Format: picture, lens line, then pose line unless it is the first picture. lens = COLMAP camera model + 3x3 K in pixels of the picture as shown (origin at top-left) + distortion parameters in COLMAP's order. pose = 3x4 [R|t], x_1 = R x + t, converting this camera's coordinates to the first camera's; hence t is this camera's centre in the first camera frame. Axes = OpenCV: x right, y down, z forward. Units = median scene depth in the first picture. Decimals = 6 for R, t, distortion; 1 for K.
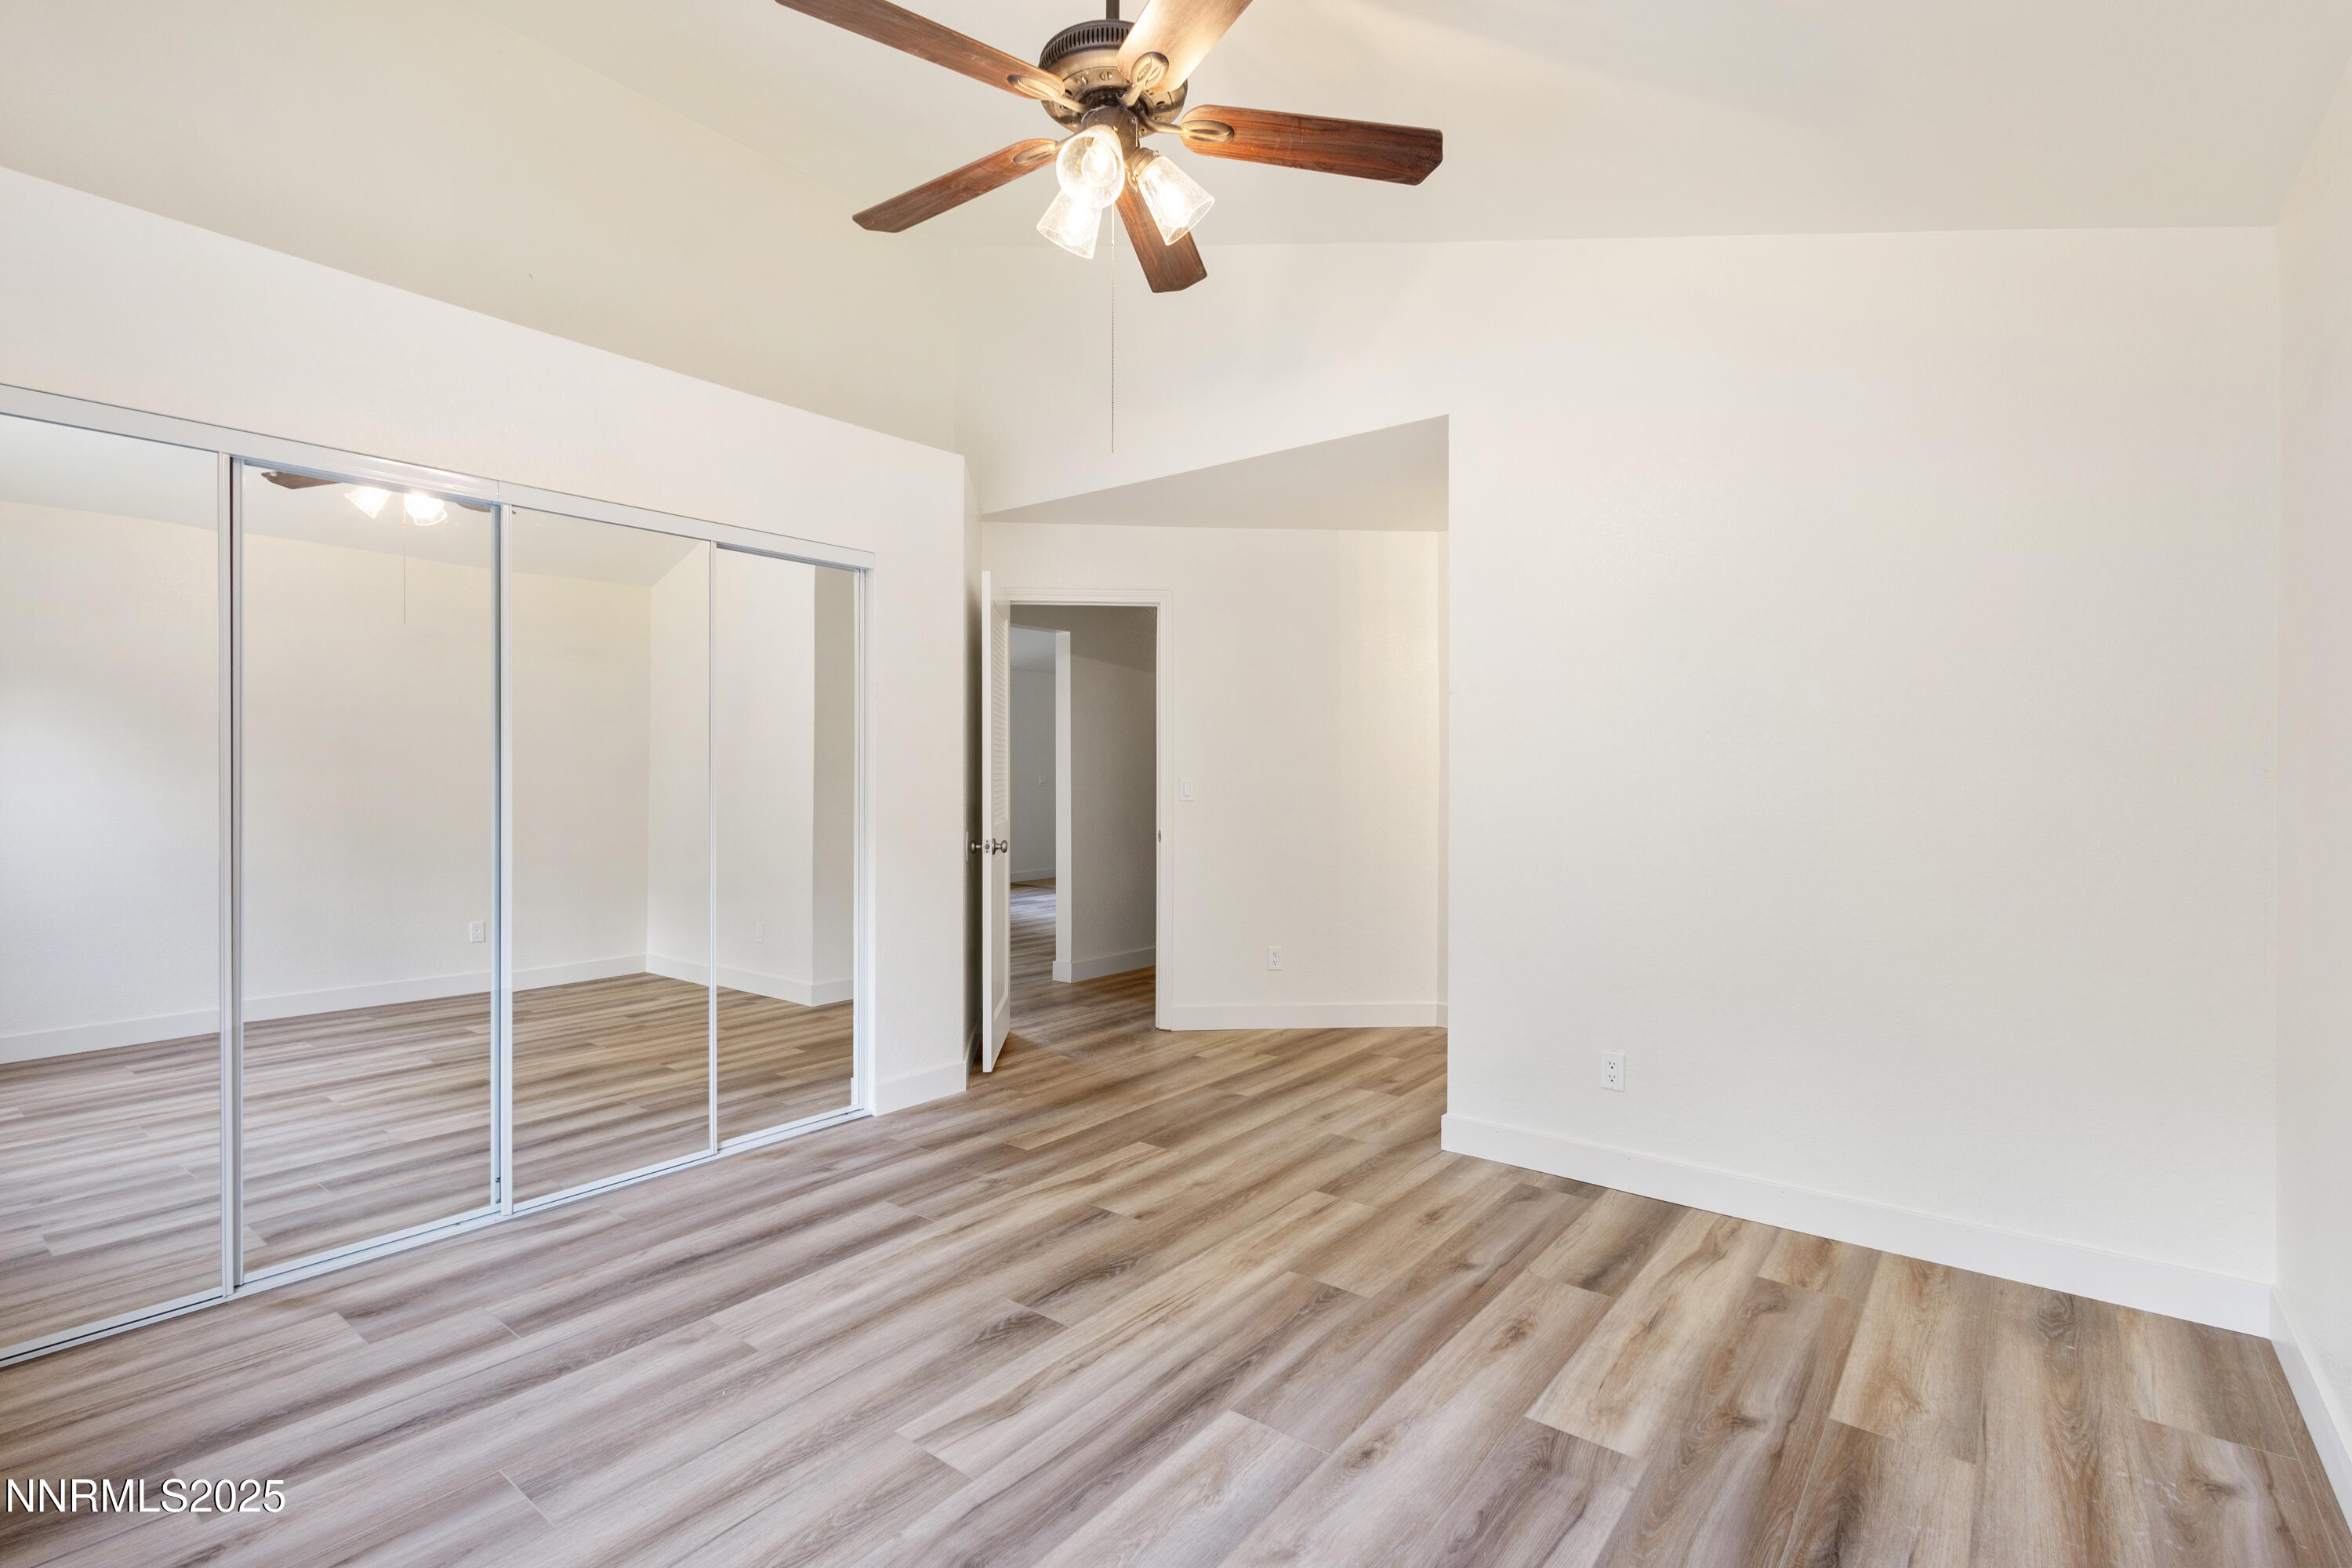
lens RADIAL K [[1077.0, 0, 1171.8], [0, 1077.0, 774.9], [0, 0, 1]] dist [0.008158, -0.000839]
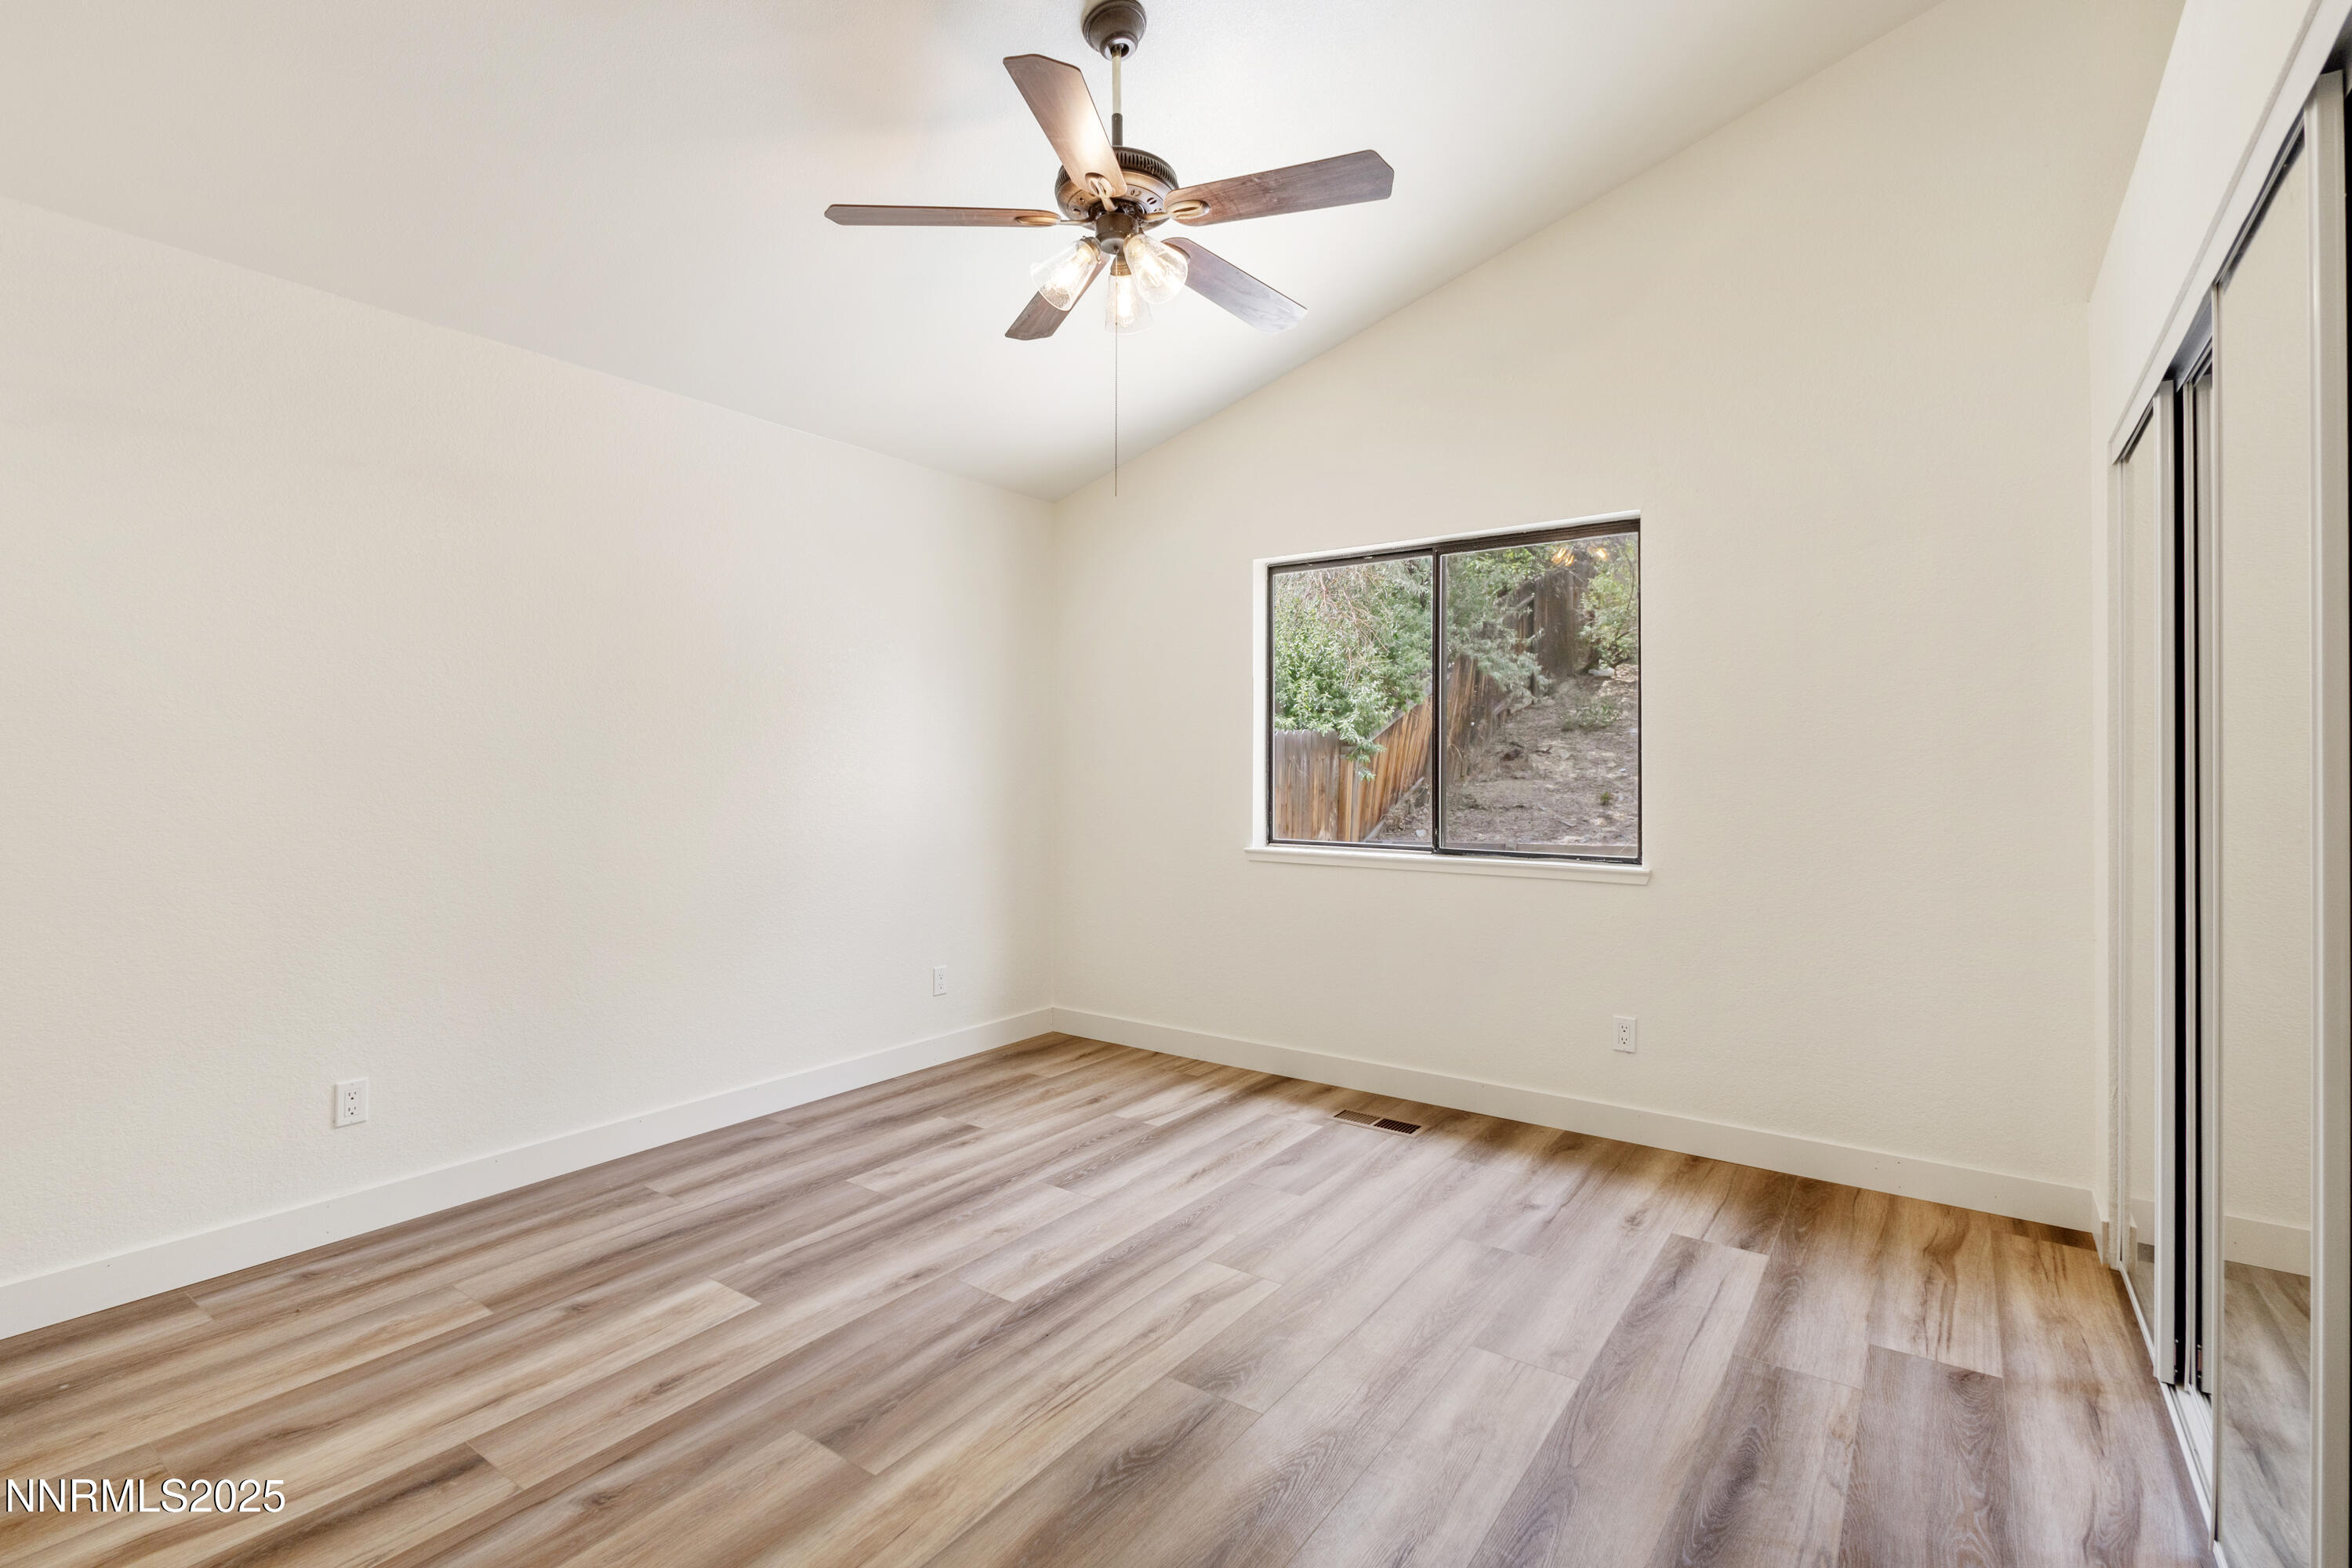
lens RADIAL K [[1077.0, 0, 1171.8], [0, 1077.0, 774.9], [0, 0, 1]] dist [0.008158, -0.000839]
pose [[-0.998691, -0.004761, -0.050931, -0.053037], [-0.005132, 0.999961, 0.007154, 0.002498], [0.050895, 0.007406, -0.998677, 1.983768]]
